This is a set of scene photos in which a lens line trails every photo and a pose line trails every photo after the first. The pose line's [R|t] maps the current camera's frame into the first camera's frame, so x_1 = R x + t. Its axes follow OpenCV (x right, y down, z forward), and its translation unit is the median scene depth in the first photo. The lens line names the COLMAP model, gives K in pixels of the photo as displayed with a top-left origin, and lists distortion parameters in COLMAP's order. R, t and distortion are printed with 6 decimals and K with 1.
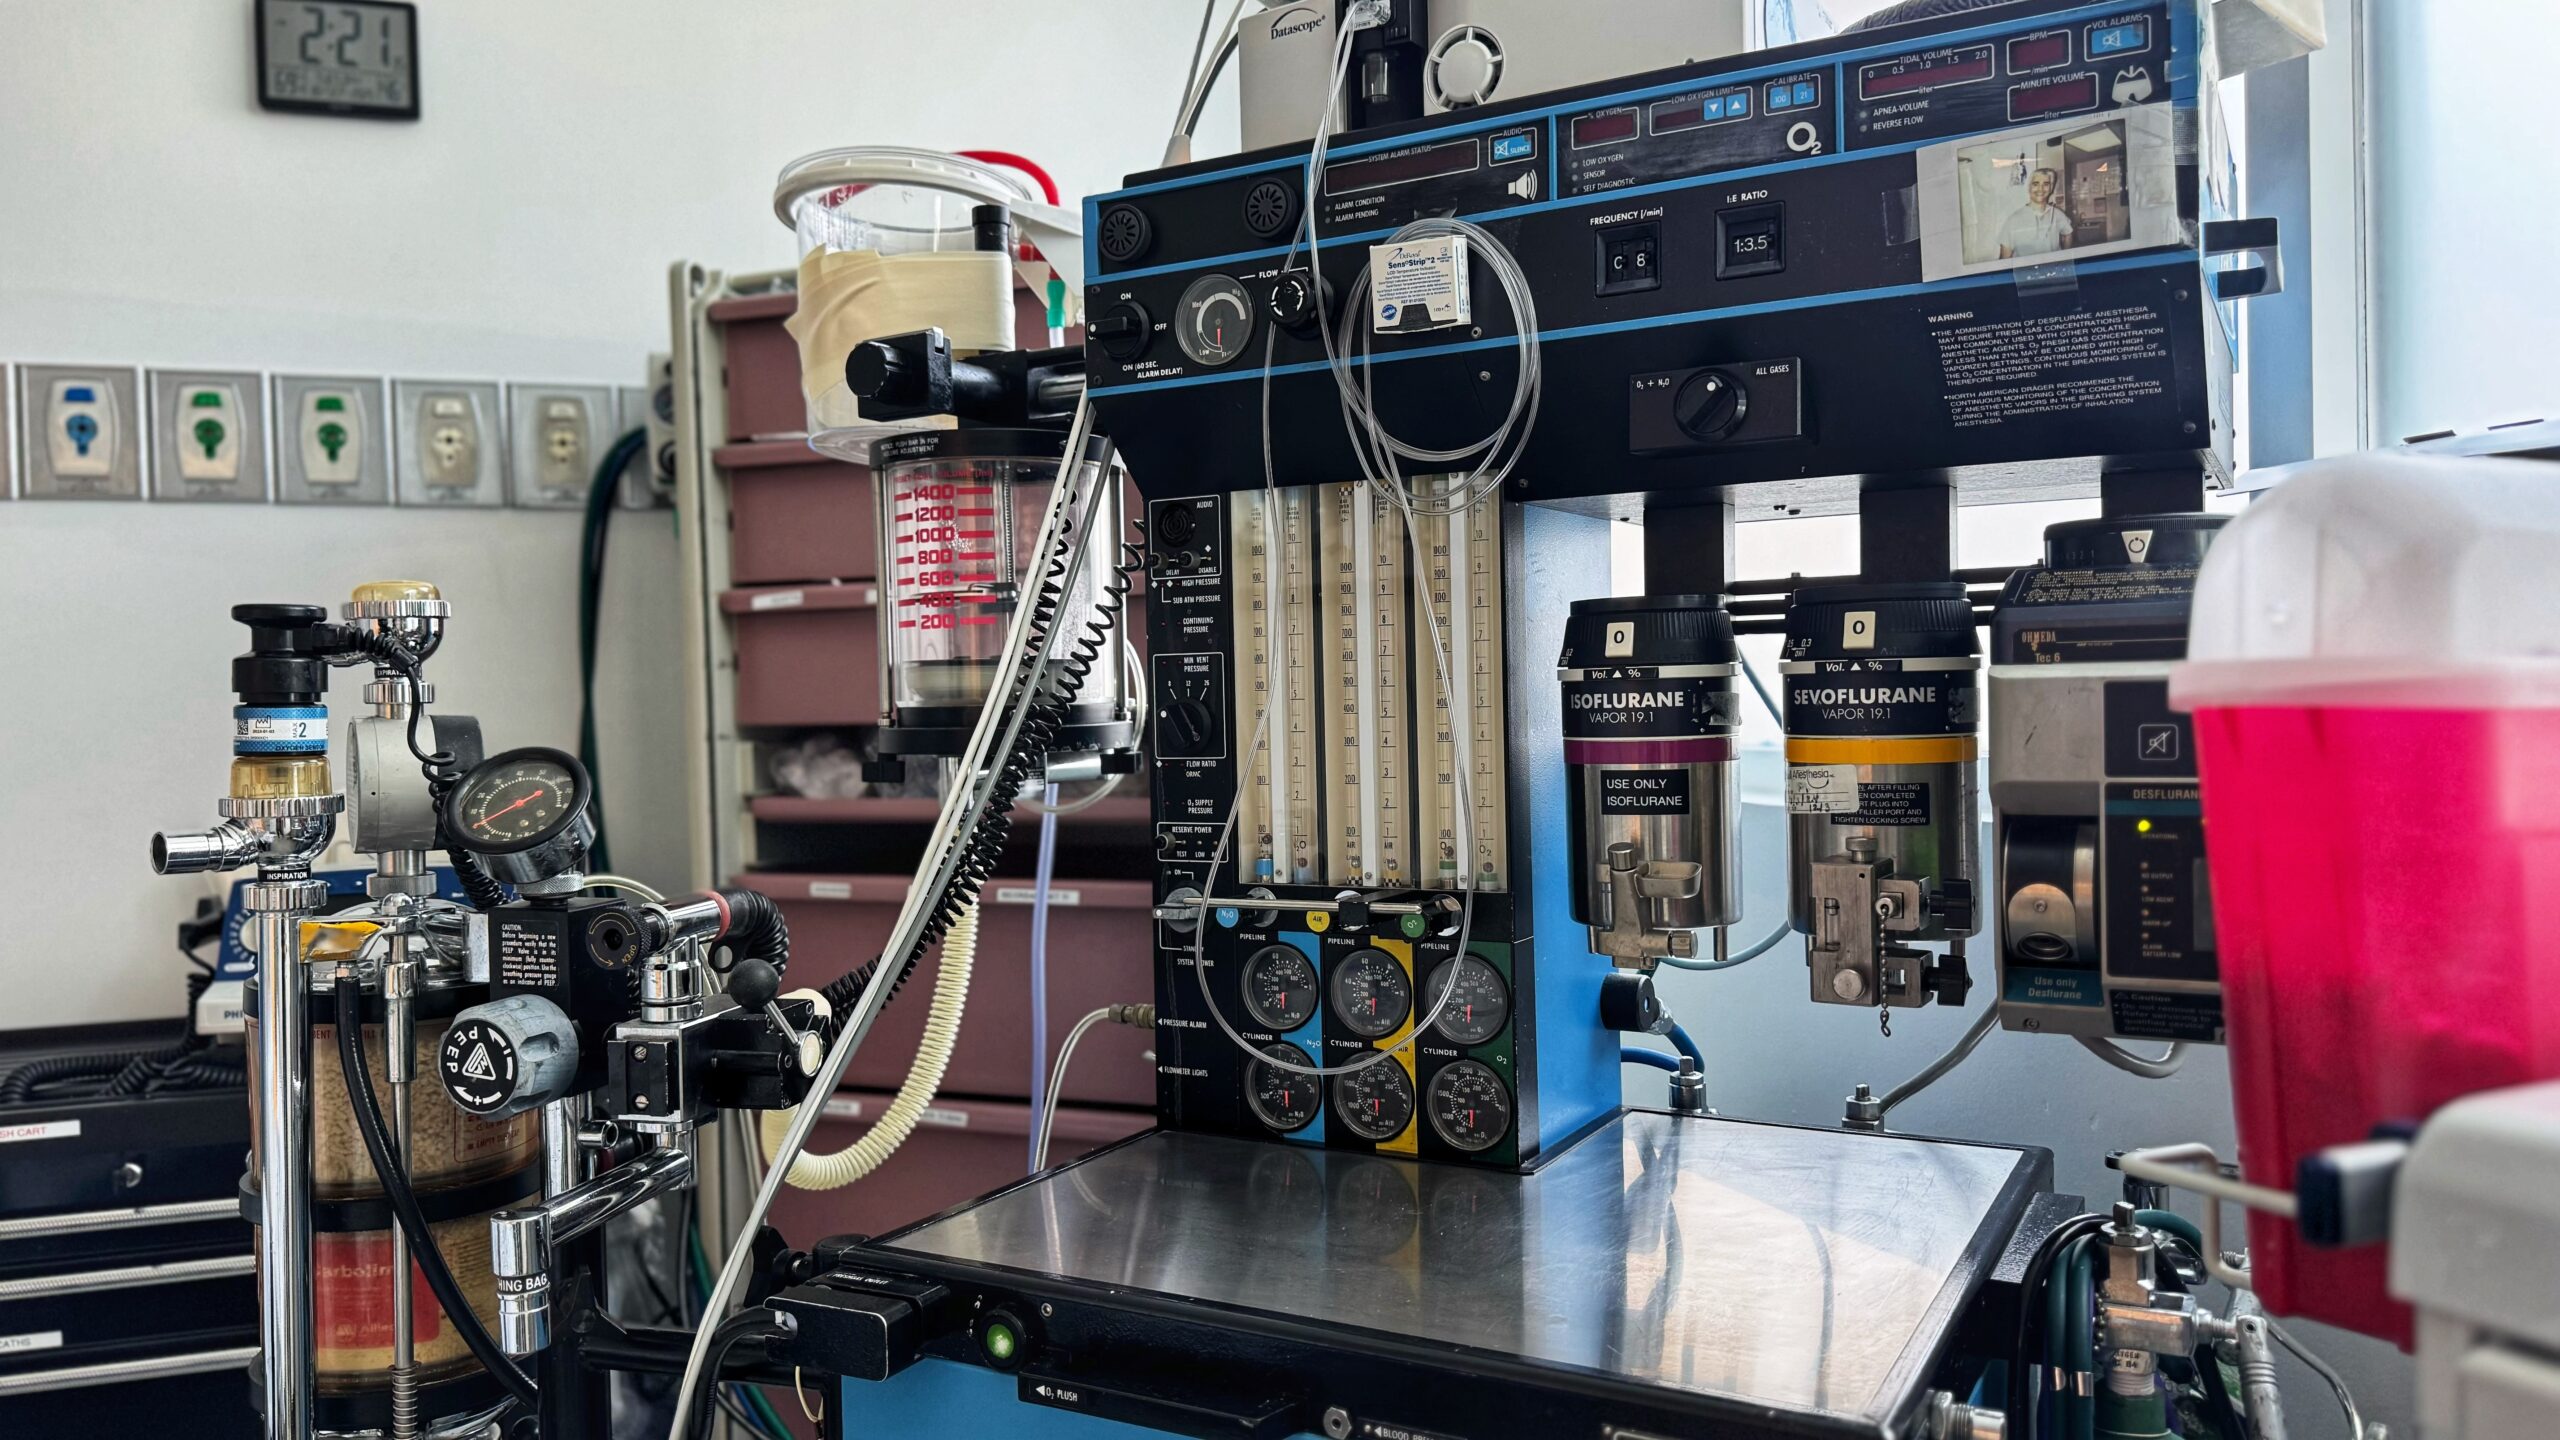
lens RADIAL K [[1807.0, 0, 1282.1], [0, 1807.0, 737.0], [0, 0, 1]] dist [0.055527, -0.071696]
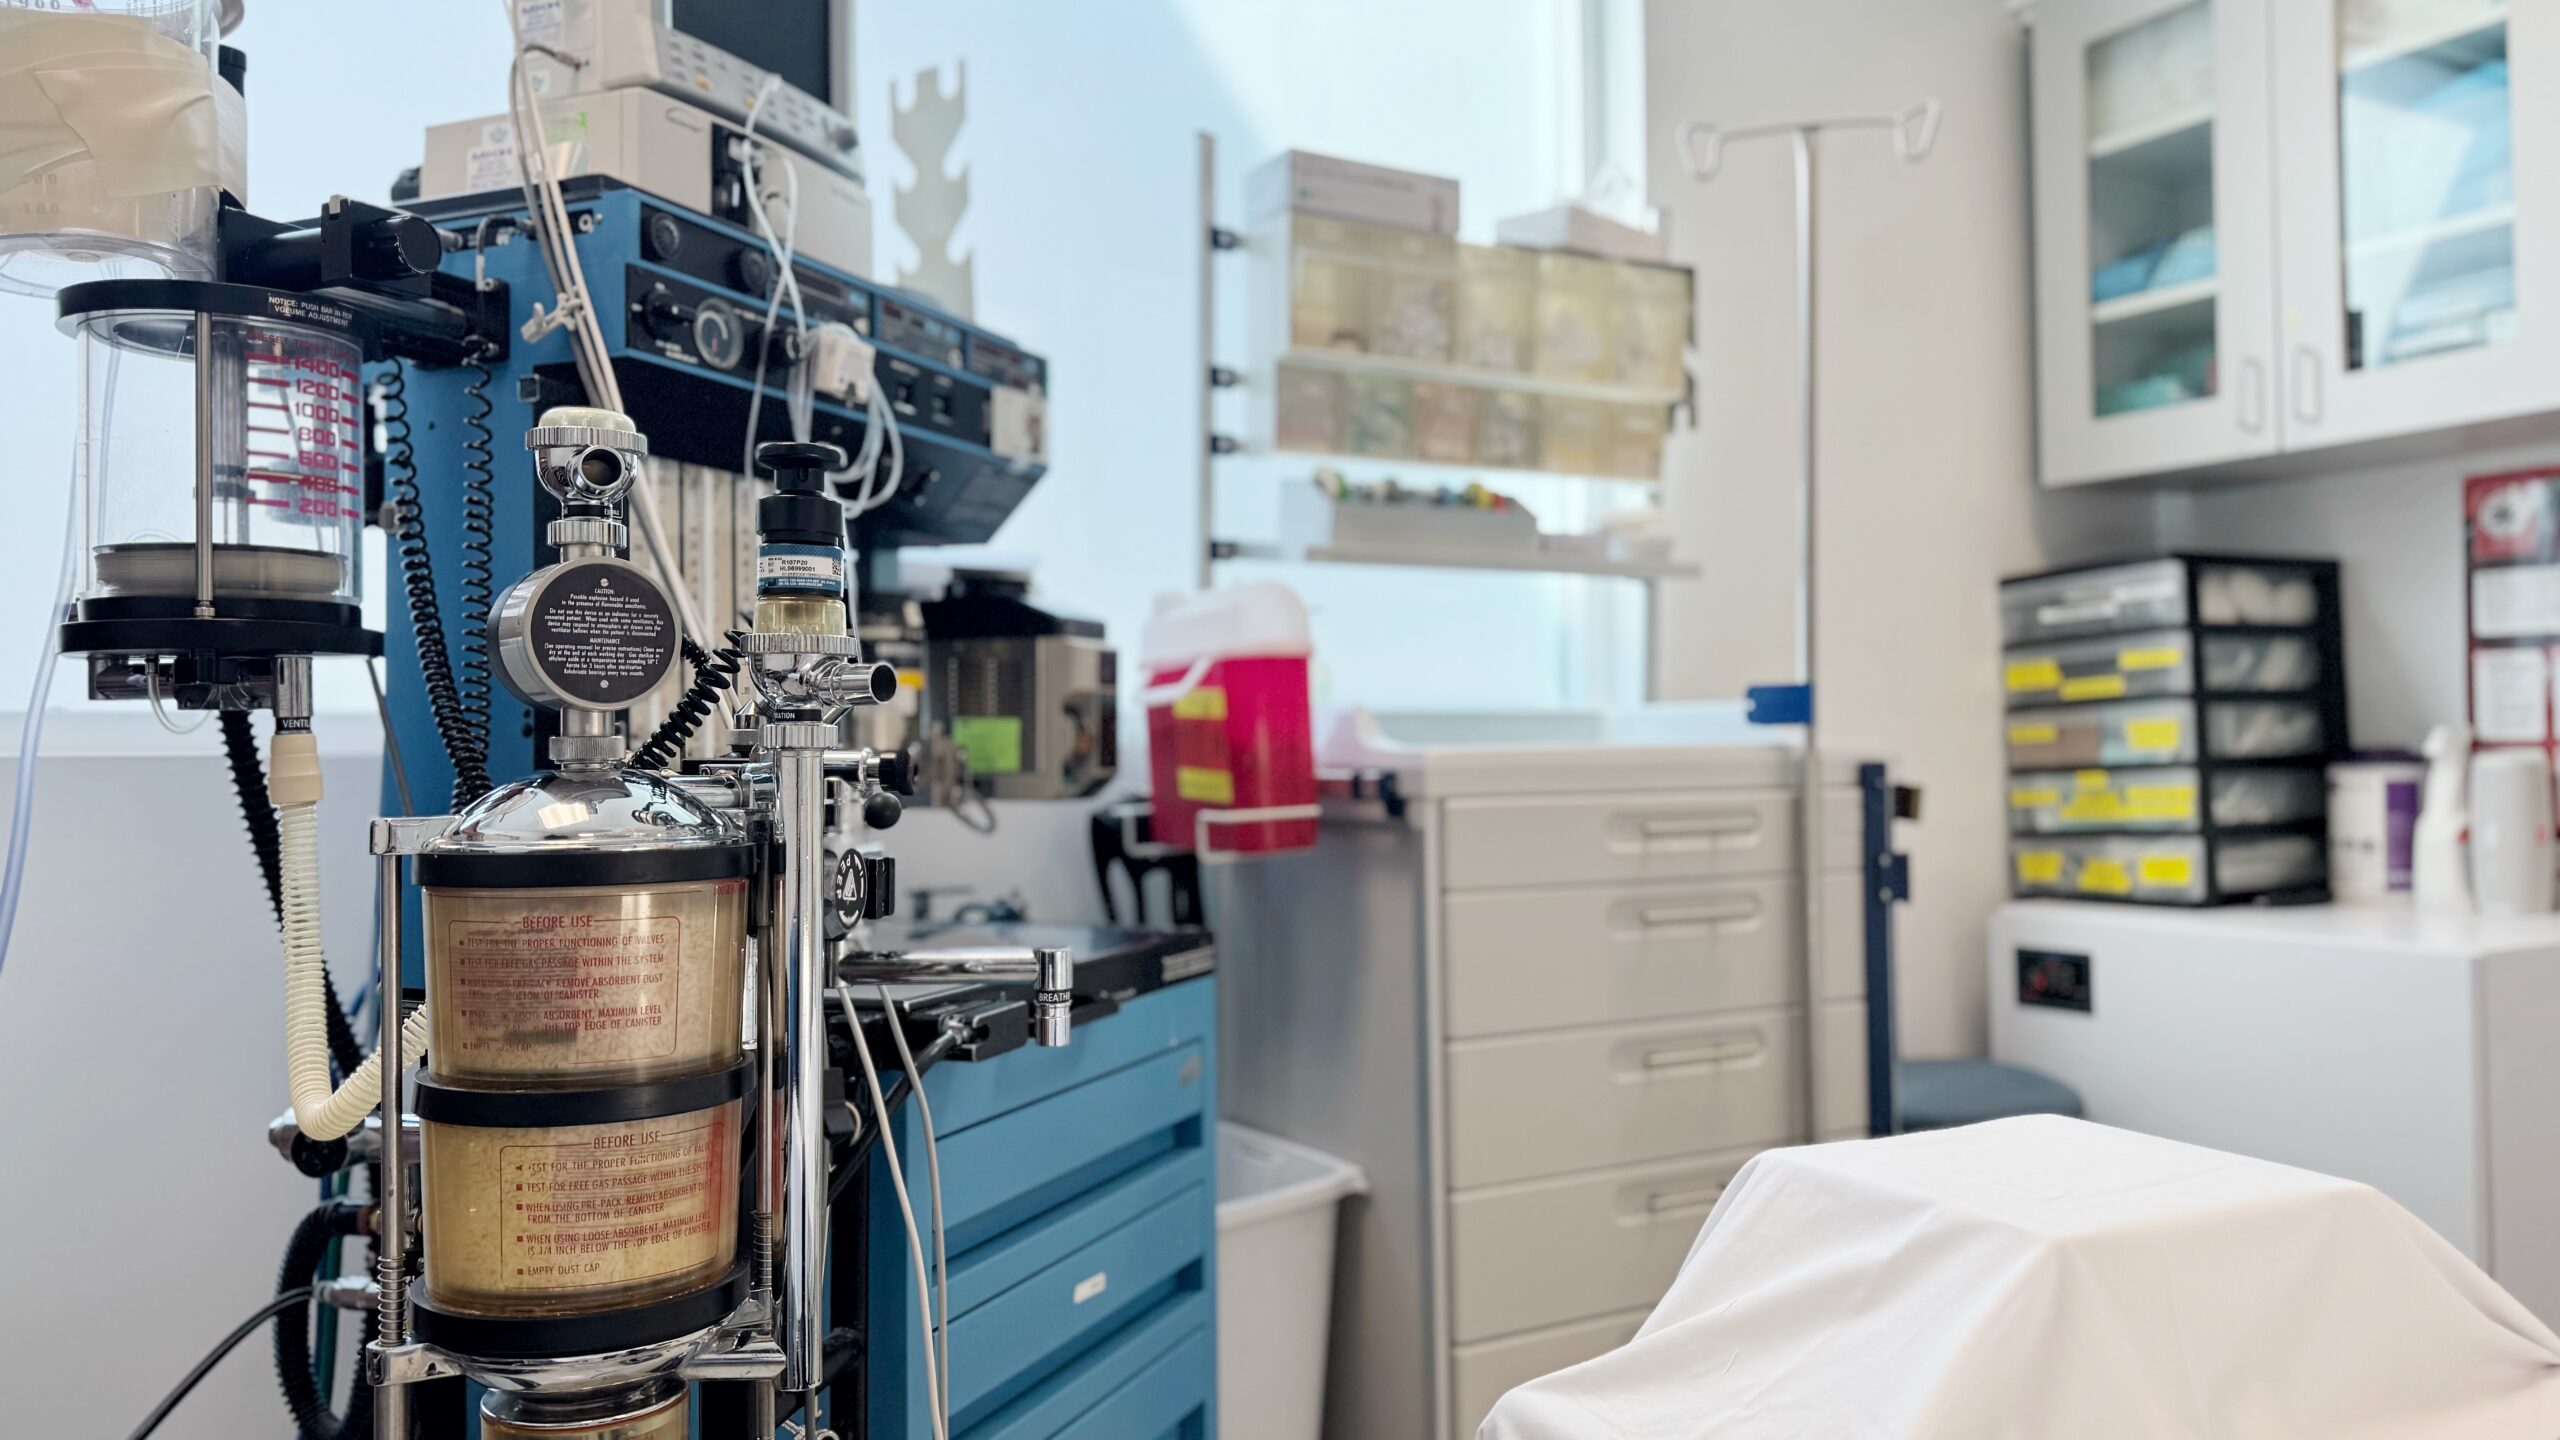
lens RADIAL K [[1807.0, 0, 1275.6], [0, 1807.0, 716.2], [0, 0, 1]] dist [0.055527, -0.071696]
pose [[-0.125063, 0.040165, 0.991335, -1.404046], [0.035399, 0.998725, -0.035998, 0.110102], [-0.991517, 0.030590, -0.126325, 0.785744]]
